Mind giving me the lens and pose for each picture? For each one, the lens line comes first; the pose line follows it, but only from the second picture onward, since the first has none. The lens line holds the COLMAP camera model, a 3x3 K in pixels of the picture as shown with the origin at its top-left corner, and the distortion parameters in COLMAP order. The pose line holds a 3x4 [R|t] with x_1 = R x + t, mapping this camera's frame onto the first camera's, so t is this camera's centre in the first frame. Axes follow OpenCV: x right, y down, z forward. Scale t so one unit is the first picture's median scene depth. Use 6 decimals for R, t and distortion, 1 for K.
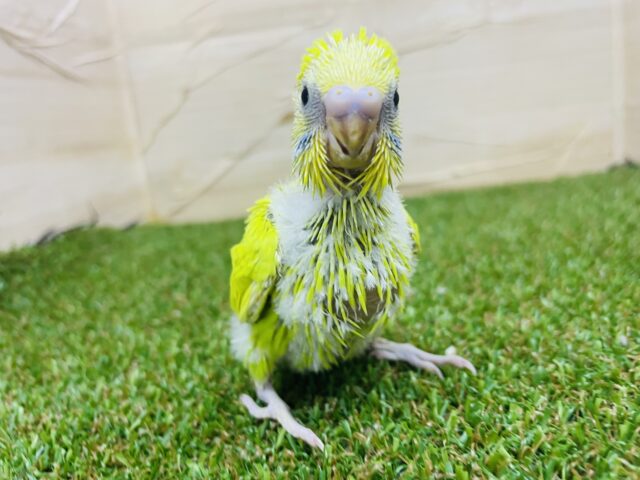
lens RADIAL K [[499.5, 0, 325.1], [0, 499.5, 241.5], [0, 0, 1]] dist [0.010705, -0.048622]
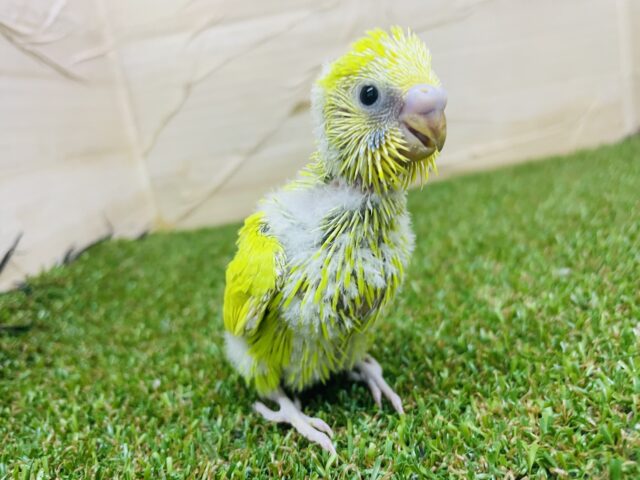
lens RADIAL K [[499.5, 0, 316.5], [0, 499.5, 237.8], [0, 0, 1]] dist [0.010705, -0.048622]
pose [[0.992692, -0.085041, 0.085617, -0.149199], [0.084730, 0.996377, 0.007273, -0.006036], [-0.085926, 0.000035, 0.996302, 0.052641]]
